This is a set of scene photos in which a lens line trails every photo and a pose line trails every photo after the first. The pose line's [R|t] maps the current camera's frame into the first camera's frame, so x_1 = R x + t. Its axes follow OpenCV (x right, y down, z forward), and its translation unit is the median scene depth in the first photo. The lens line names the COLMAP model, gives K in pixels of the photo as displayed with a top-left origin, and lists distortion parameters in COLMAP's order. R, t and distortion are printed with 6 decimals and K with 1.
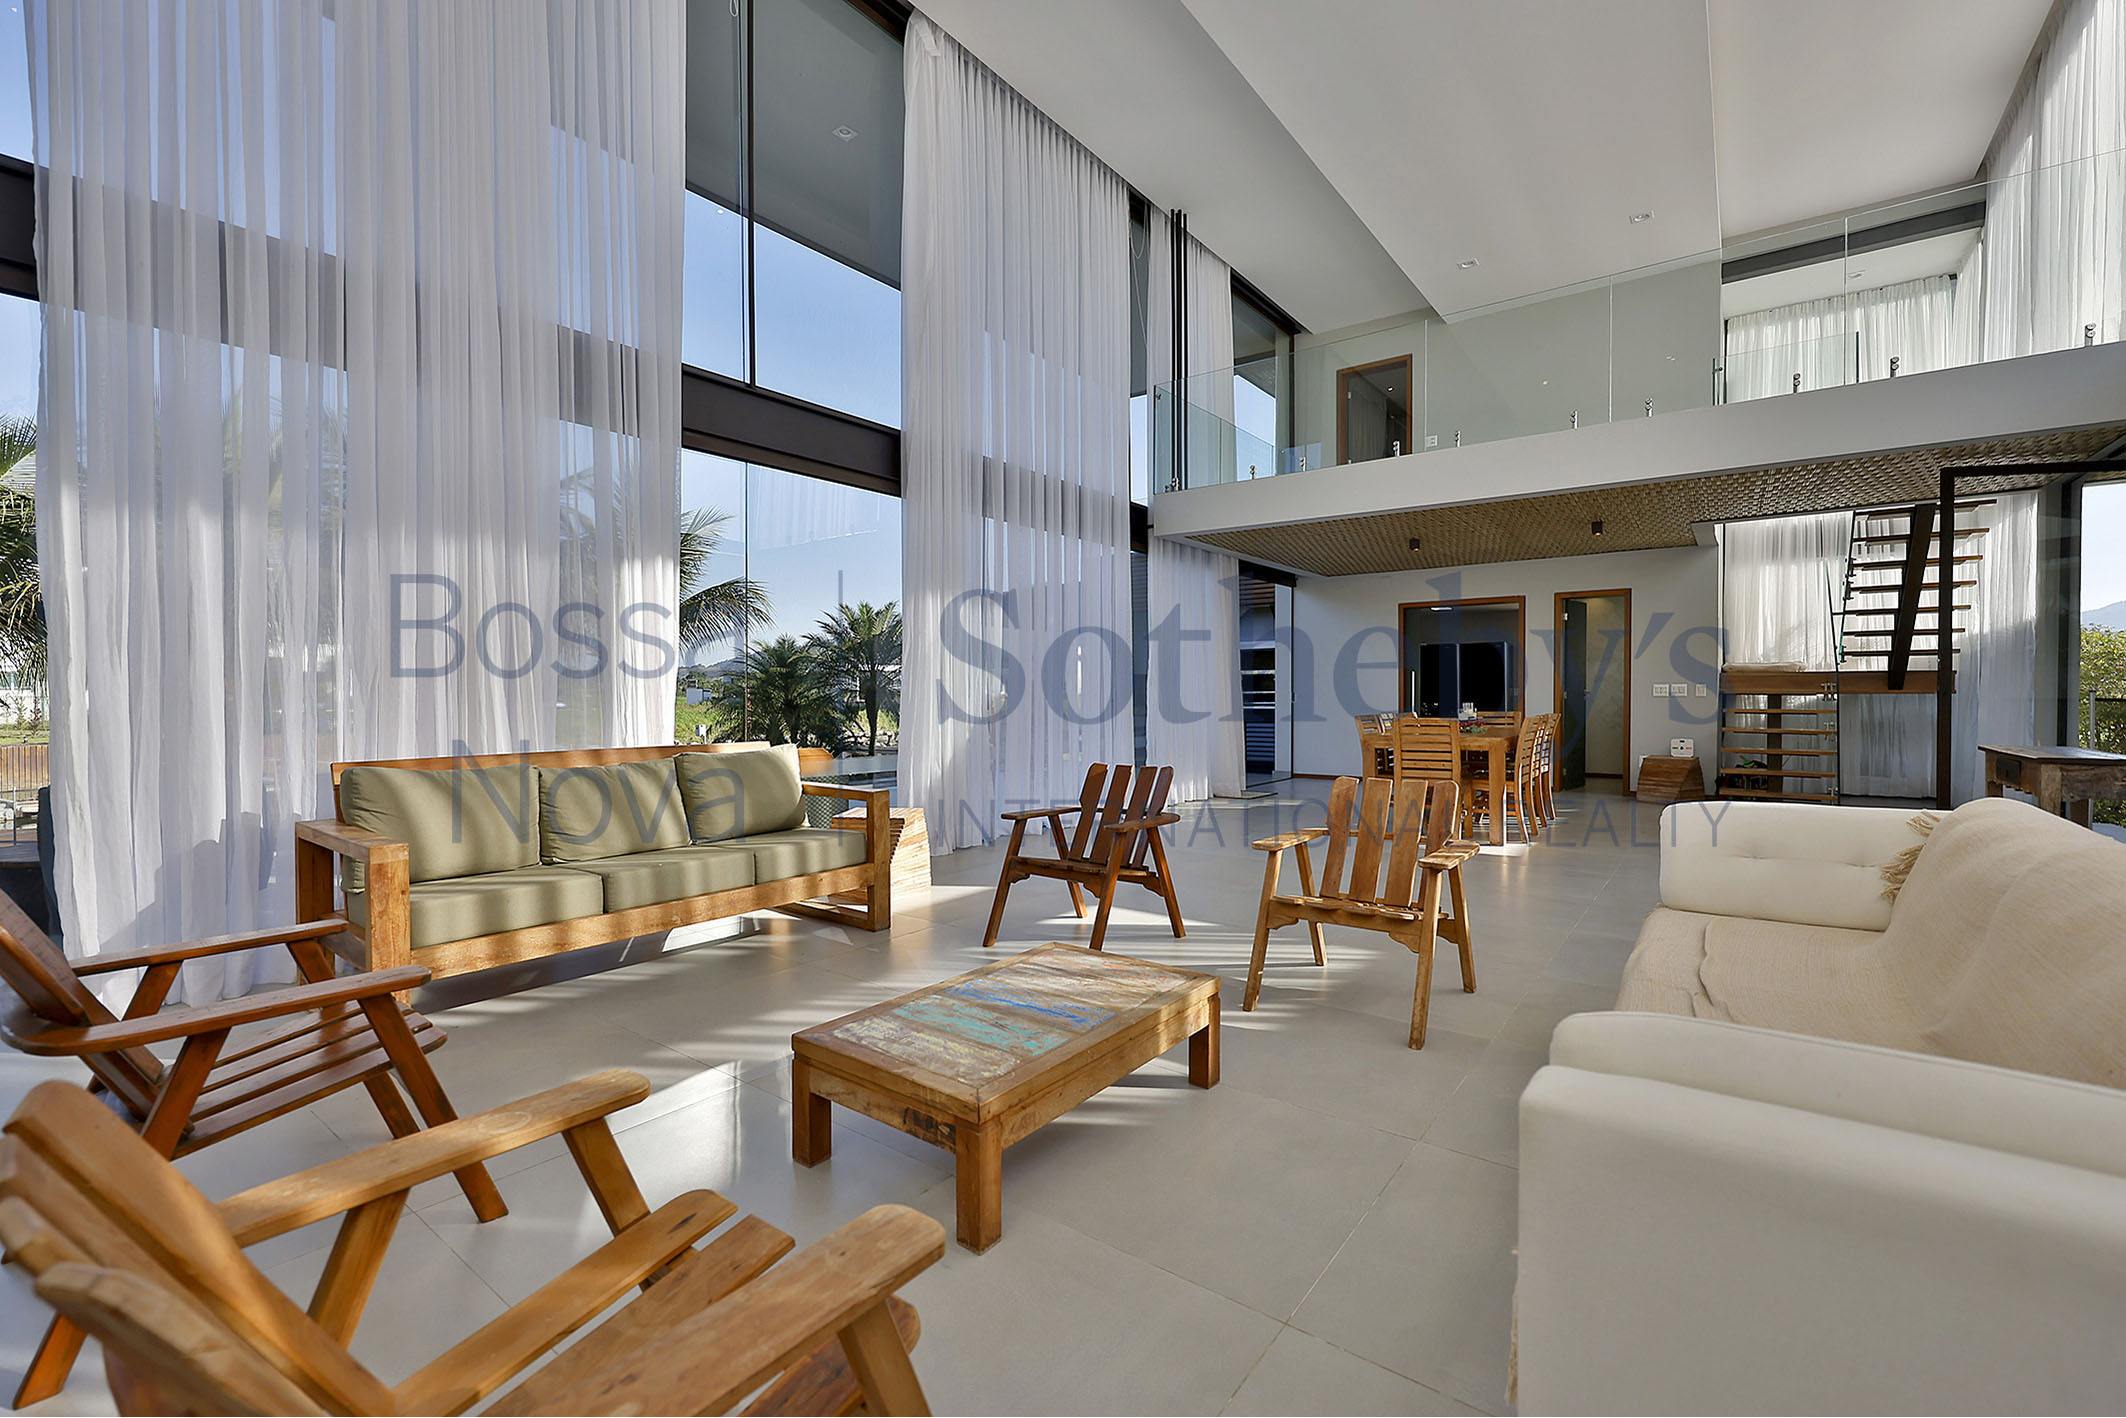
lens RADIAL K [[902.9, 0, 1064.6], [0, 902.9, 712.4], [0, 0, 1]] dist [-0.003288, 0.002950]
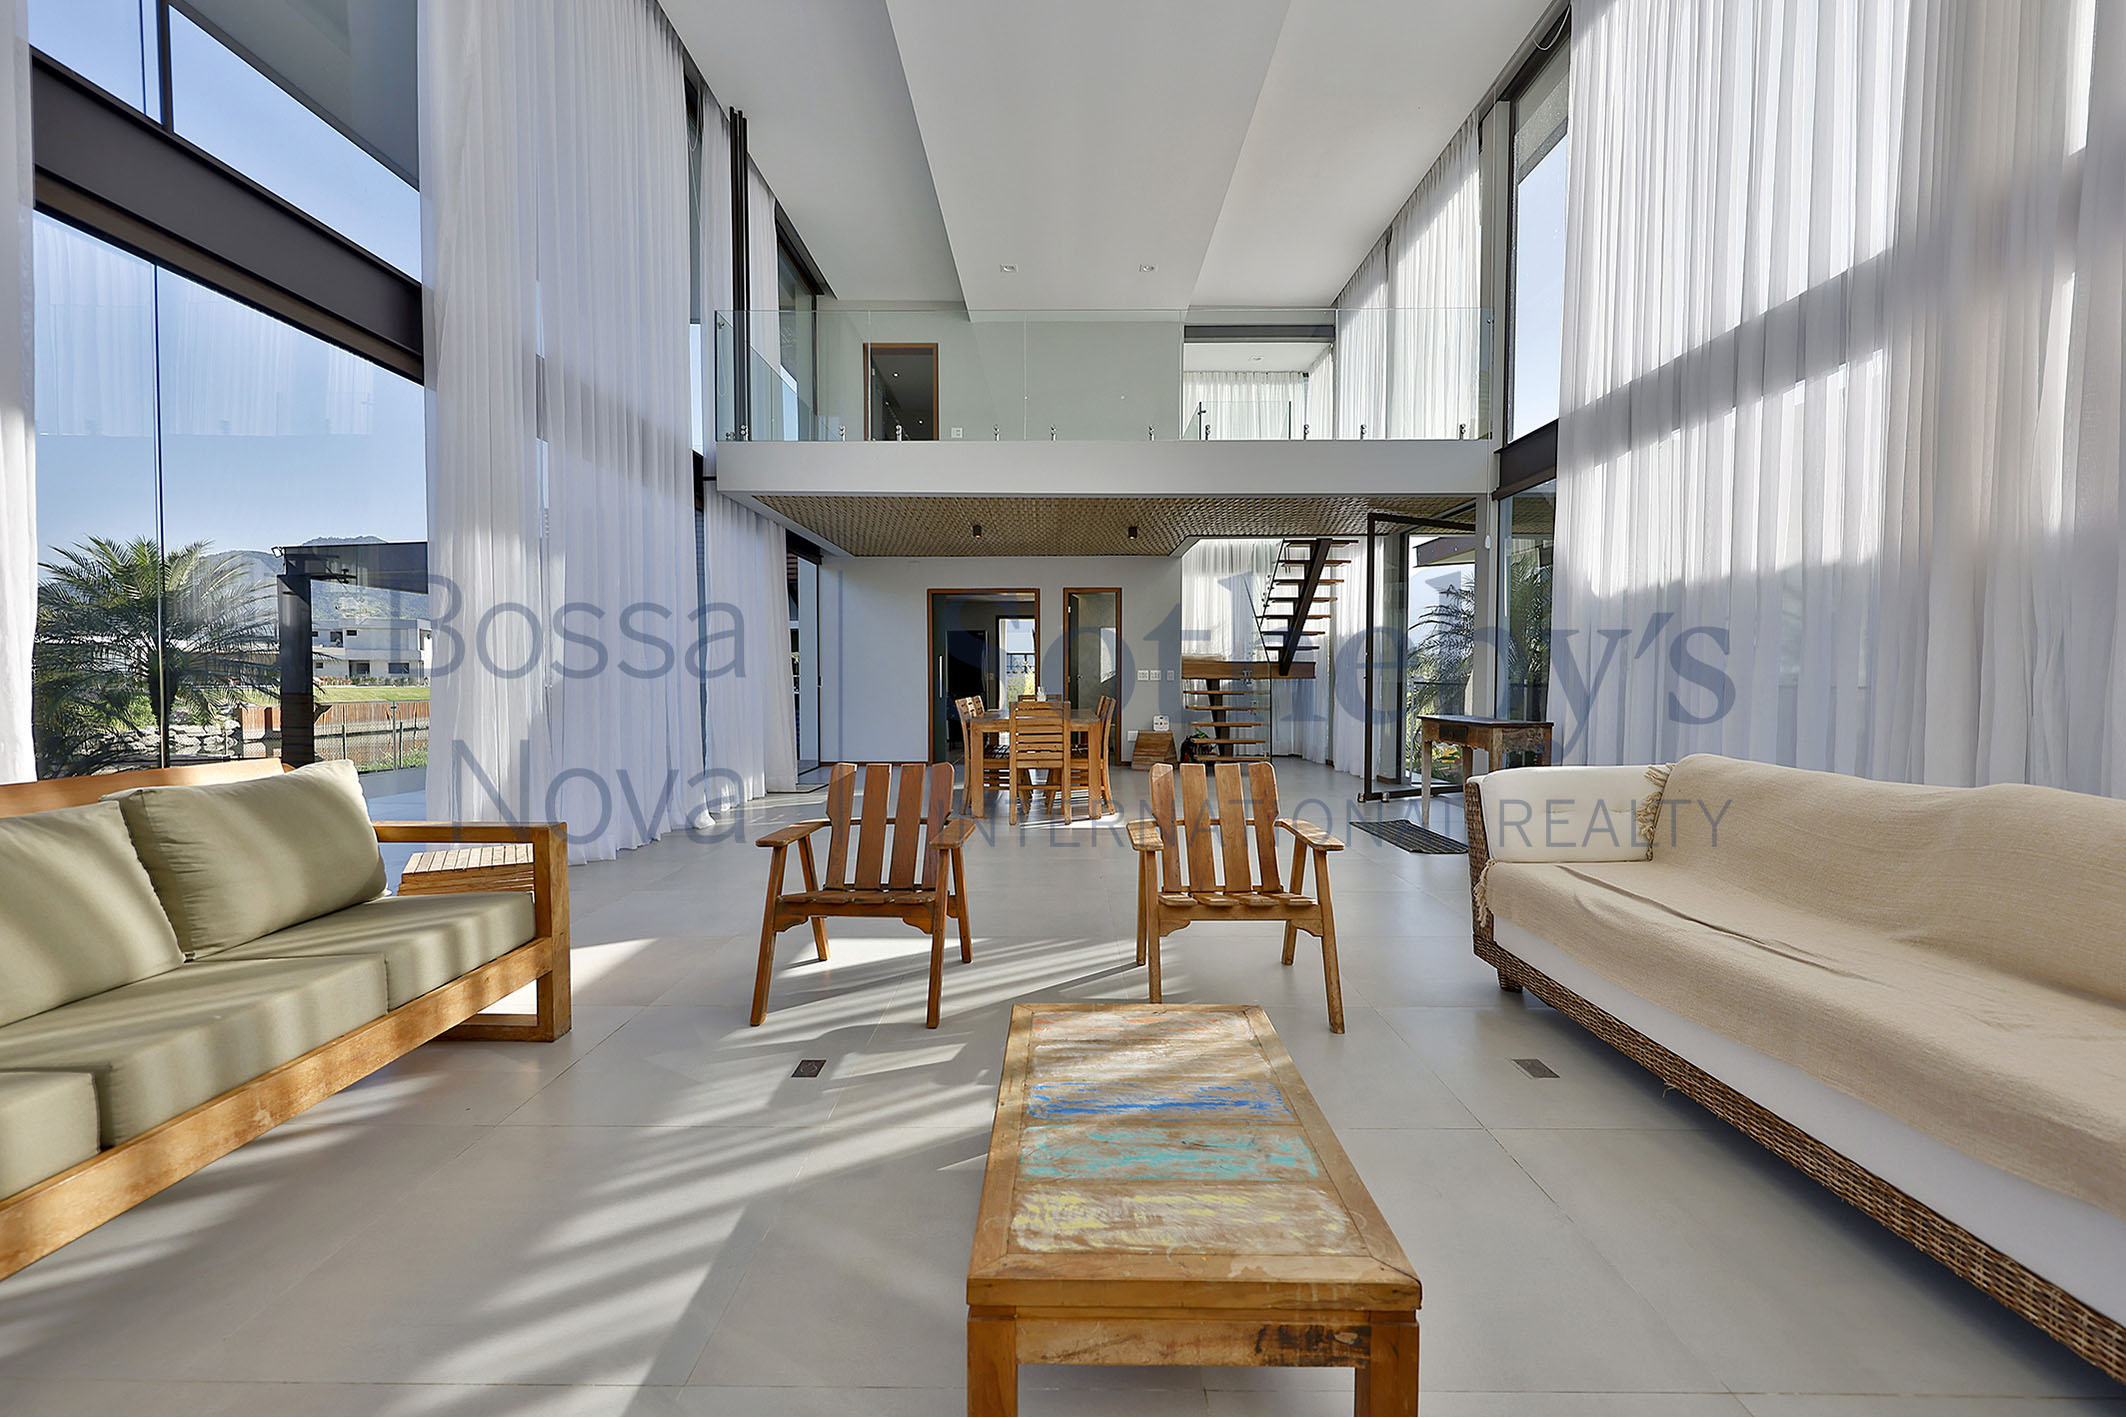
lens RADIAL K [[902.9, 0, 1058.1], [0, 902.9, 702.3], [0, 0, 1]] dist [-0.003288, 0.002950]
pose [[0.801724, -0.013892, 0.597534, -0.159465], [0.011043, 0.999903, 0.008430, -0.001104], [-0.597593, -0.000159, 0.801800, 0.140471]]
